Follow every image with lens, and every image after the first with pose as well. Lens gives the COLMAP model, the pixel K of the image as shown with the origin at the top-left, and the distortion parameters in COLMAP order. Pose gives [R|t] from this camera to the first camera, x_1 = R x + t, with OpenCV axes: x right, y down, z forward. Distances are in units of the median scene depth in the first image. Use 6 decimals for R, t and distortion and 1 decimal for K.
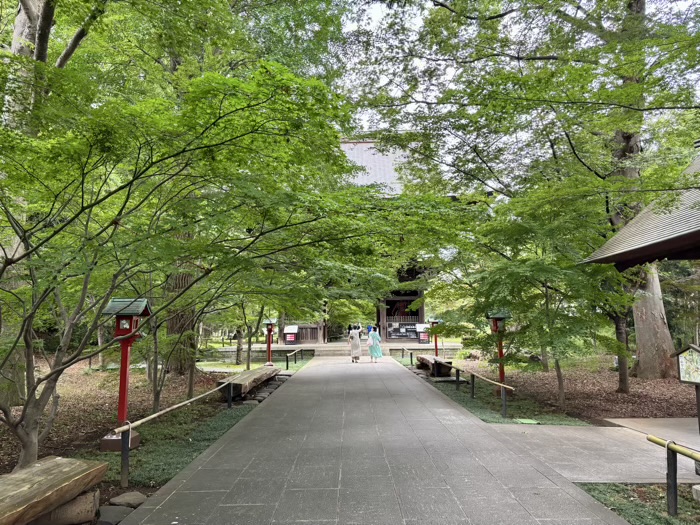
lens RADIAL K [[527.2, 0, 350.4], [0, 527.2, 261.3], [0, 0, 1]] dist [0.054442, -0.059233]
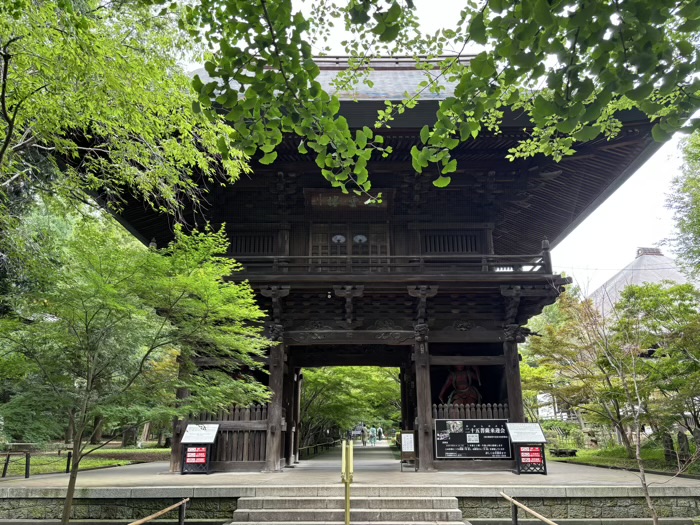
lens RADIAL K [[527.2, 0, 351.1], [0, 527.2, 263.4], [0, 0, 1]] dist [0.054442, -0.059233]
pose [[0.999952, 0.005524, -0.008062, 0.006720], [-0.006860, 0.984289, -0.176433, 0.070743], [0.006960, 0.176480, 0.984280, 0.573317]]
